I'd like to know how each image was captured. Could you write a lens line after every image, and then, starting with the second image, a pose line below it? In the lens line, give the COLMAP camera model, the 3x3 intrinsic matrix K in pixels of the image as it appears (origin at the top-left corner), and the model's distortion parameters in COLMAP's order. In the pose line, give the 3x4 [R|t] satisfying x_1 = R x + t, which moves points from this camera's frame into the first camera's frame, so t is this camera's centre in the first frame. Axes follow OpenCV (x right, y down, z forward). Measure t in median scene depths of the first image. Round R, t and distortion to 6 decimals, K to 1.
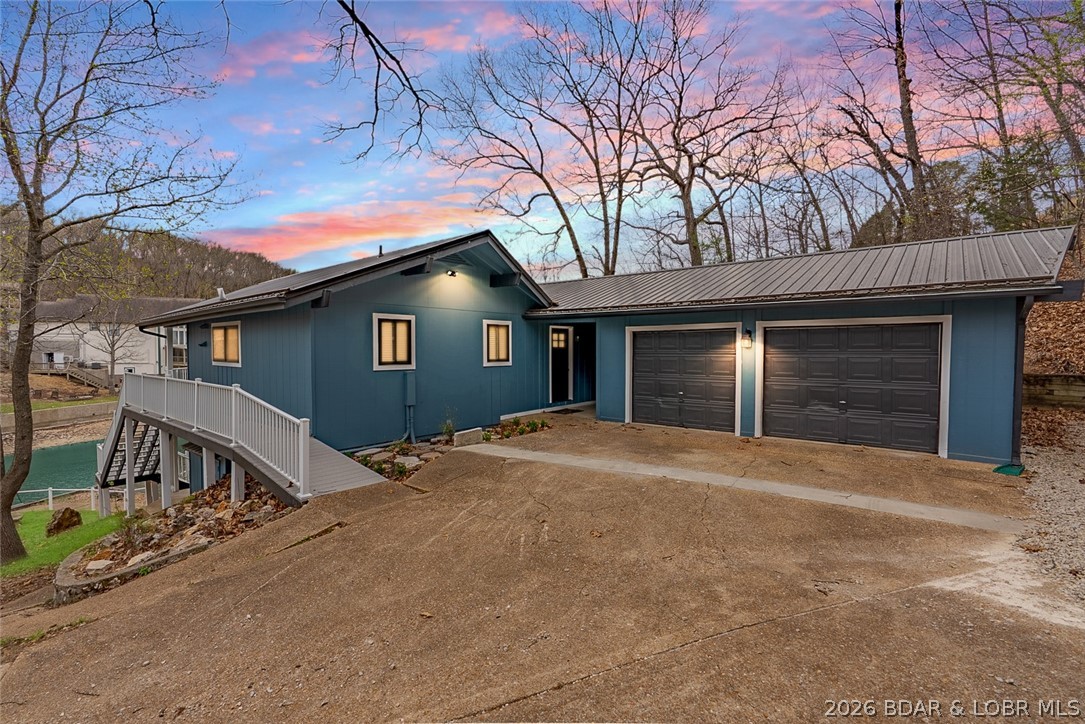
lens RADIAL K [[482.1, 0, 527.0], [0, 482.1, 360.8], [0, 0, 1]] dist [-0.001844, 0.000444]
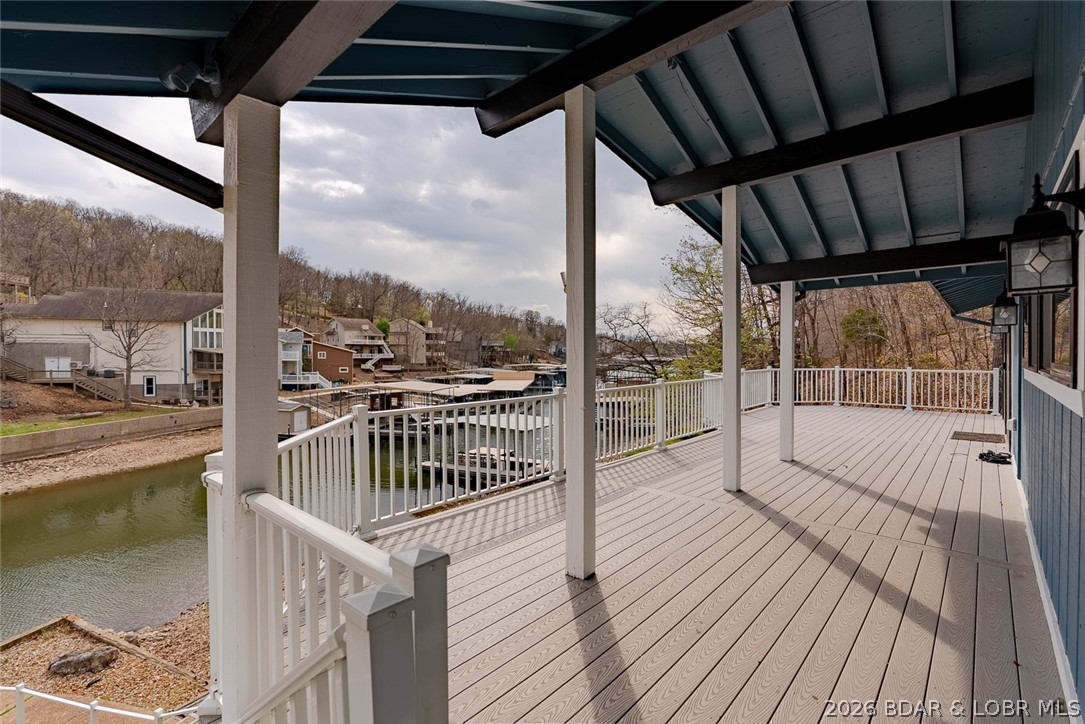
lens RADIAL K [[482.1, 0, 527.0], [0, 482.1, 360.8], [0, 0, 1]] dist [-0.001844, 0.000444]
pose [[0.999347, -0.000717, -0.036127, -0.163388], [0.000286, 0.999929, -0.011941, -0.001704], [0.036133, 0.011923, 0.999276, 0.216202]]
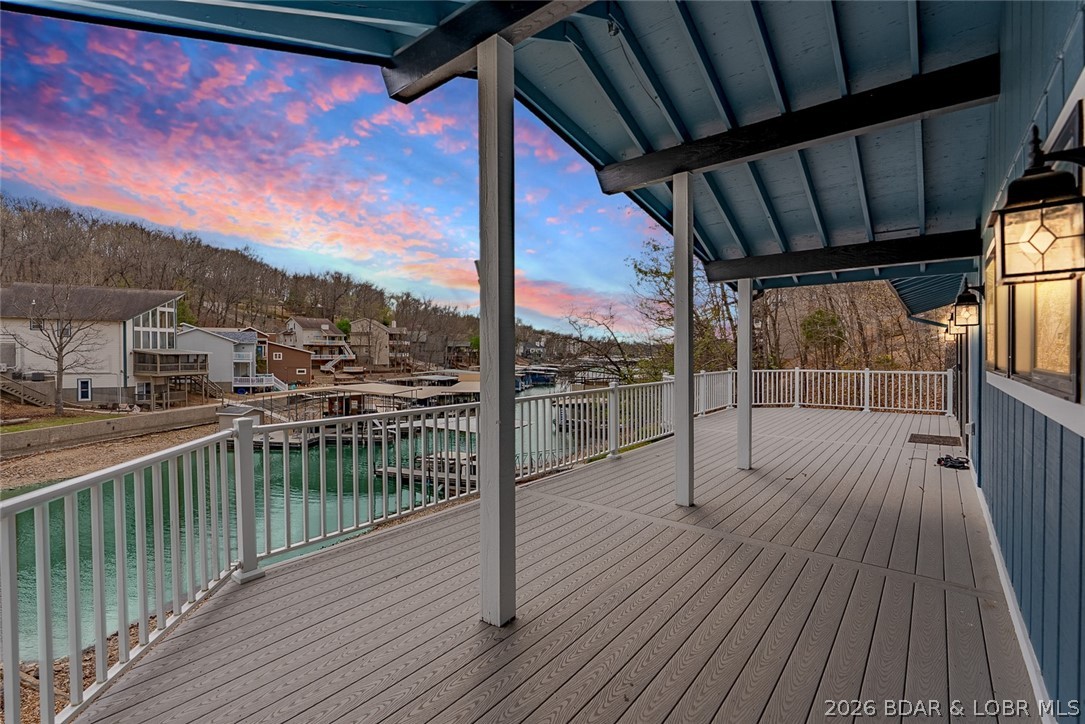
lens RADIAL K [[488.1, 0, 524.8], [0, 488.1, 361.2], [0, 0, 1]] dist [-0.000398, 0.000148]
pose [[0.999684, -0.002212, 0.025032, -0.158134], [0.002537, 0.999912, -0.012989, -0.002108], [-0.025001, 0.013049, 0.999602, 0.224066]]
